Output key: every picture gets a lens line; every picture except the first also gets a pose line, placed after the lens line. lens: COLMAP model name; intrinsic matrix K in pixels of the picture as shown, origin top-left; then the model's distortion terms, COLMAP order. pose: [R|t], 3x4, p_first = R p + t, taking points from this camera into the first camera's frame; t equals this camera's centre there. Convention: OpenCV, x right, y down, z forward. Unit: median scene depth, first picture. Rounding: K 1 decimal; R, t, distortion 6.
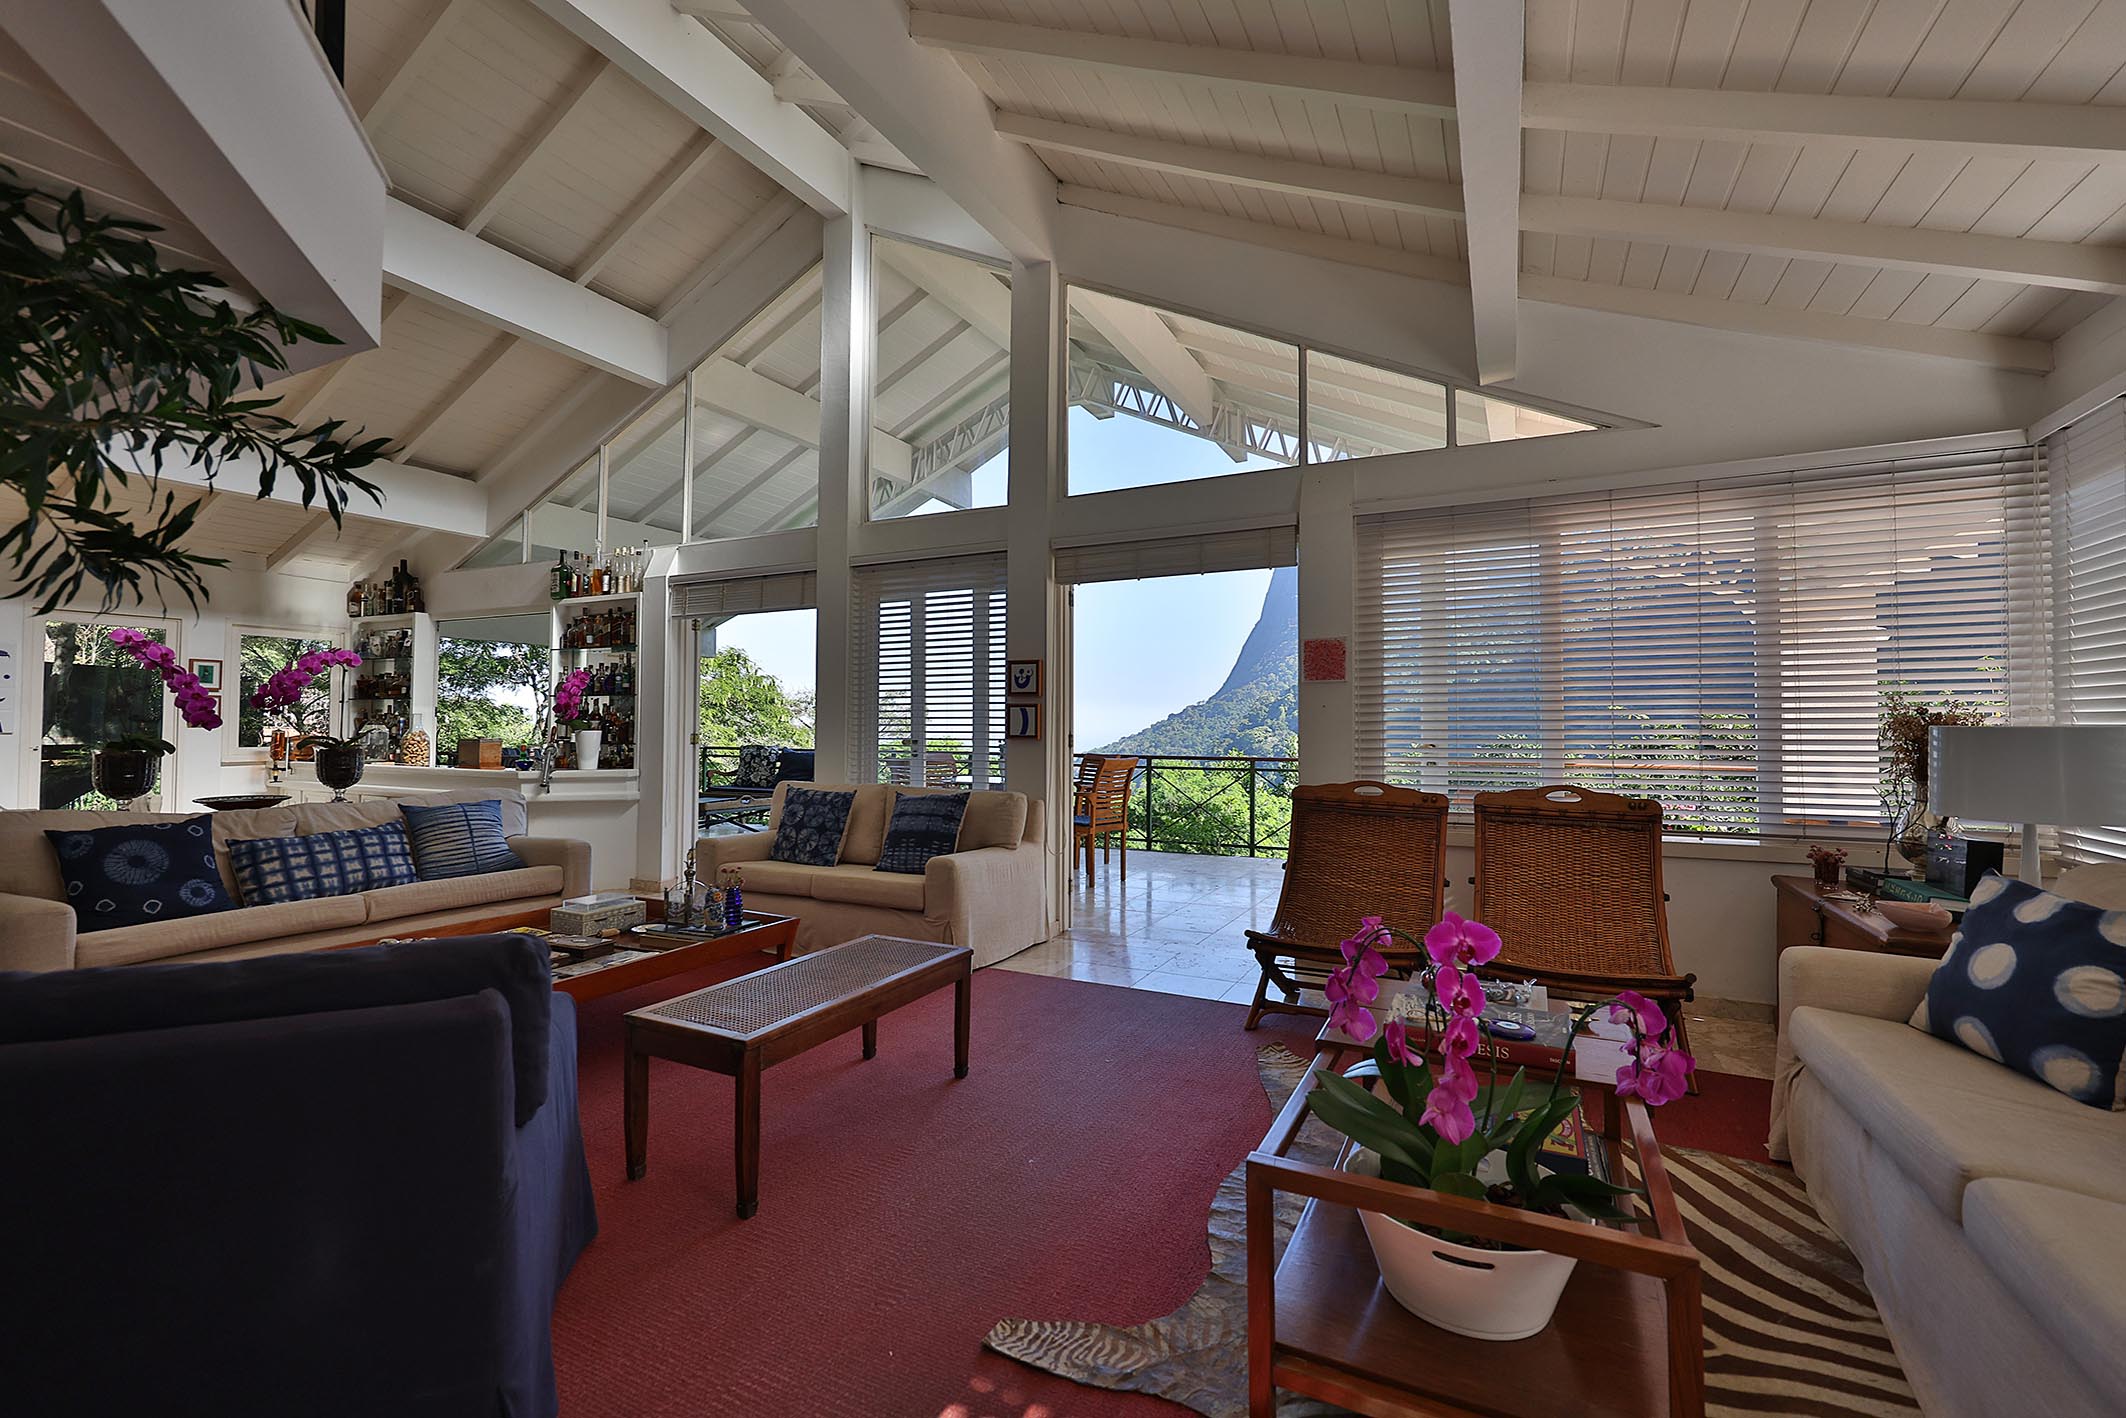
lens RADIAL K [[909.0, 0, 1049.1], [0, 909.0, 700.5], [0, 0, 1]] dist [-0.001601, -0.000245]
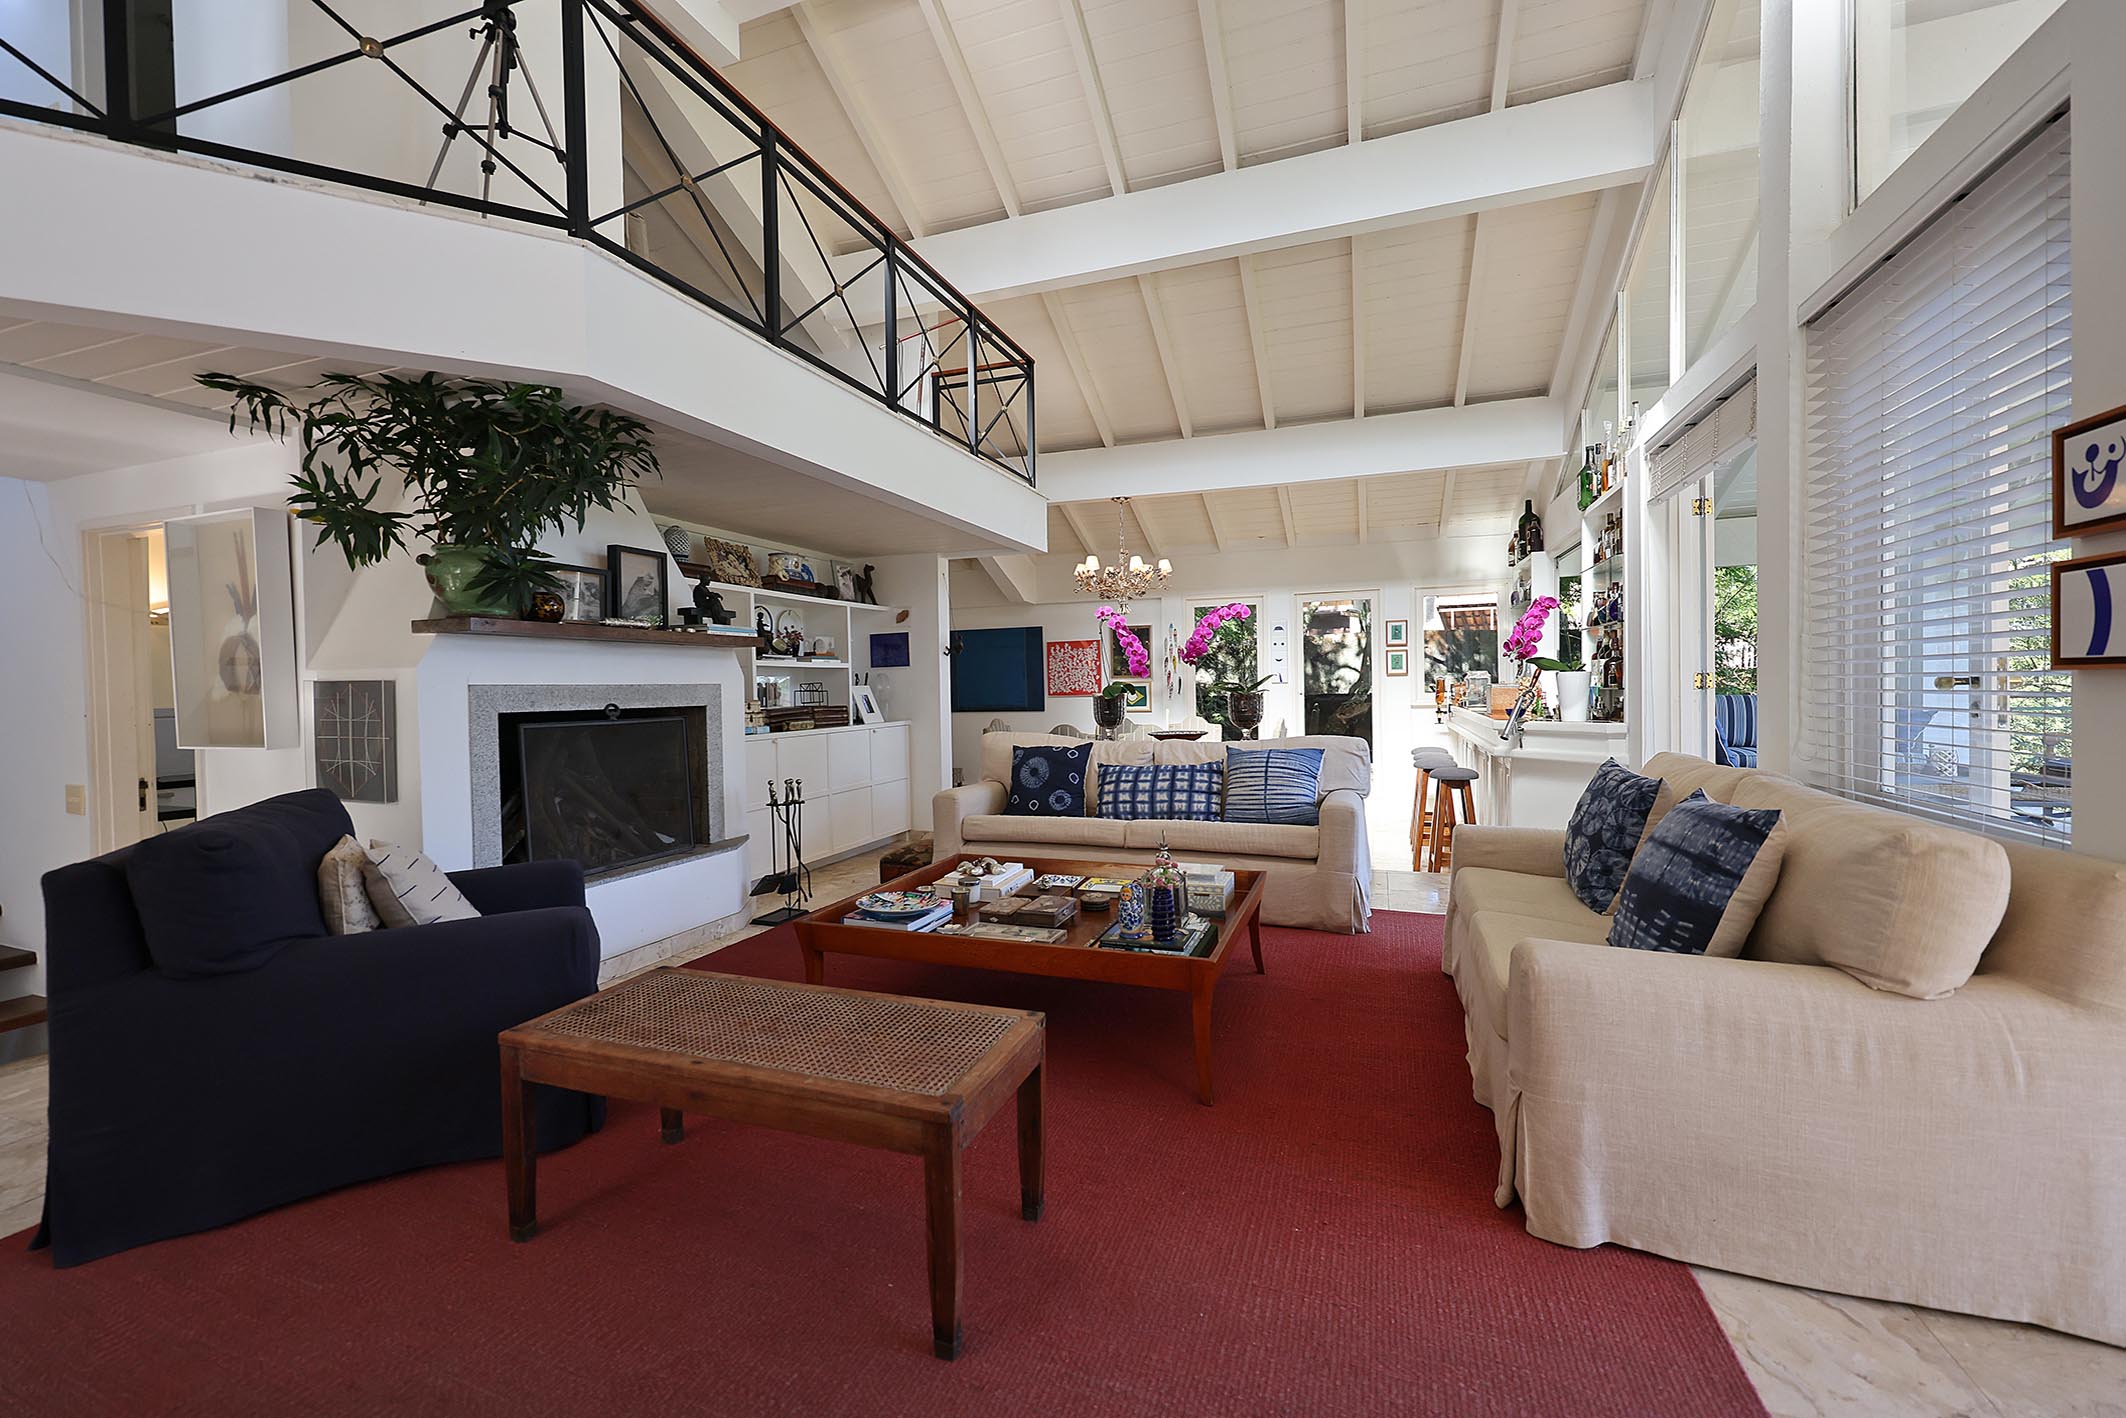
lens RADIAL K [[858.8, 0, 1068.9], [0, 858.8, 700.0], [0, 0, 1]] dist [-0.002314, 0.001015]
pose [[0.128704, 0.010551, -0.991627, 0.221528], [0.048191, 0.998695, 0.016881, 0.031173], [0.990511, -0.049960, 0.128027, 0.609765]]
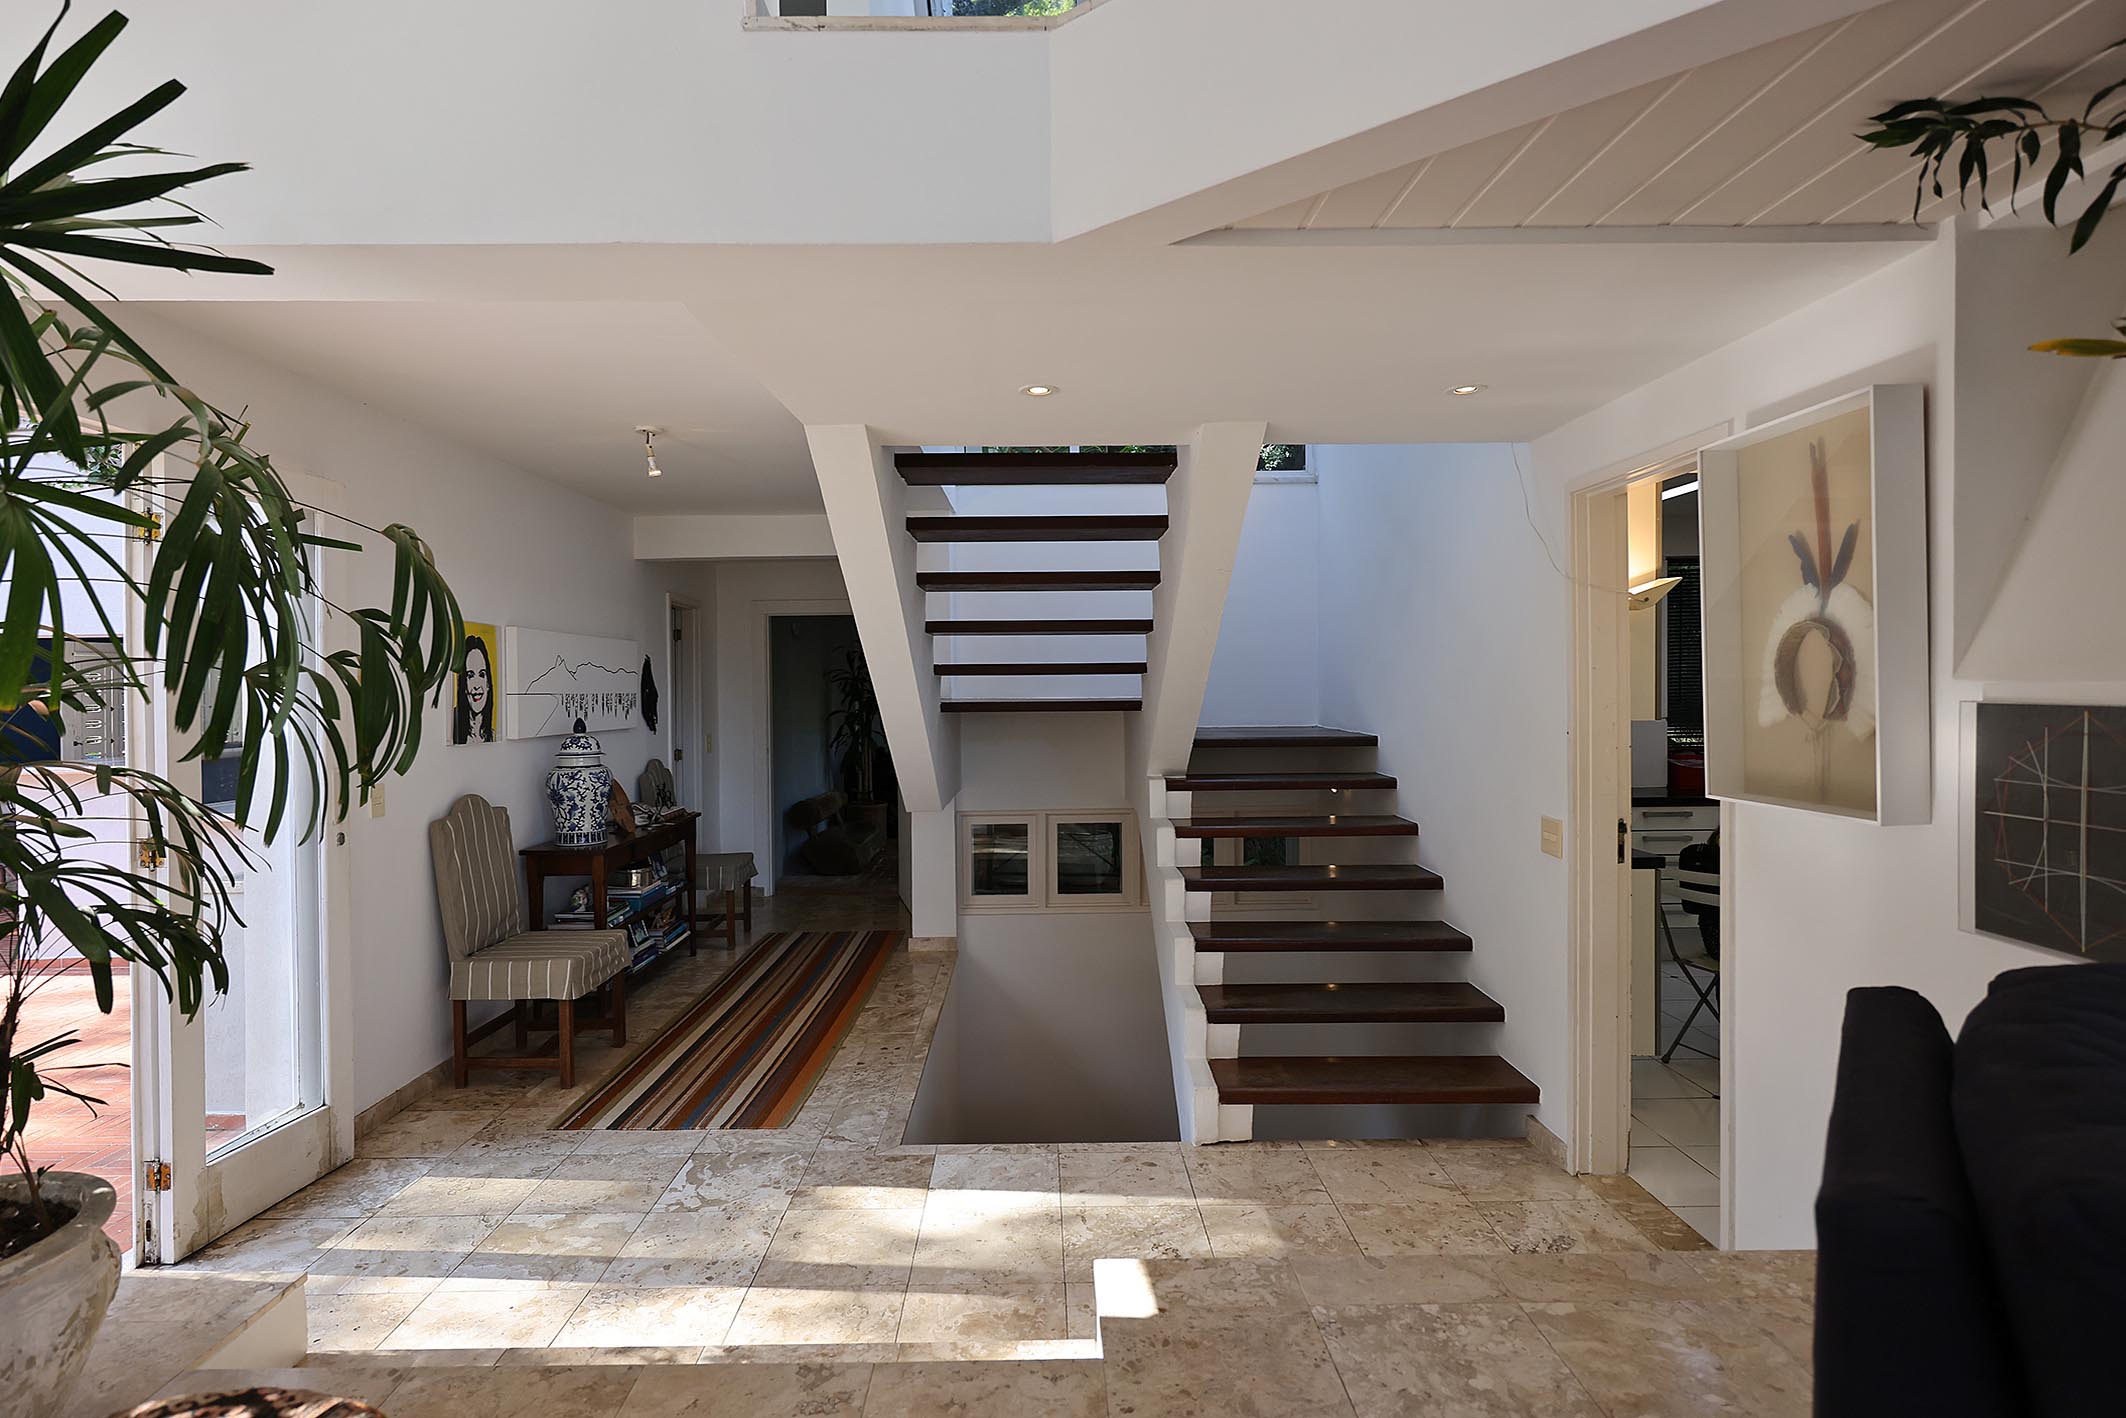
lens RADIAL K [[1071.2, 0, 1031.4], [0, 1071.2, 691.5], [0, 0, 1]] dist [0.000654, -0.001124]
pose [[-0.888797, 0.006225, -0.458259, 0.040465], [0.019184, 0.999537, -0.023628, 0.002089], [0.457900, -0.029792, -0.888504, 0.358193]]
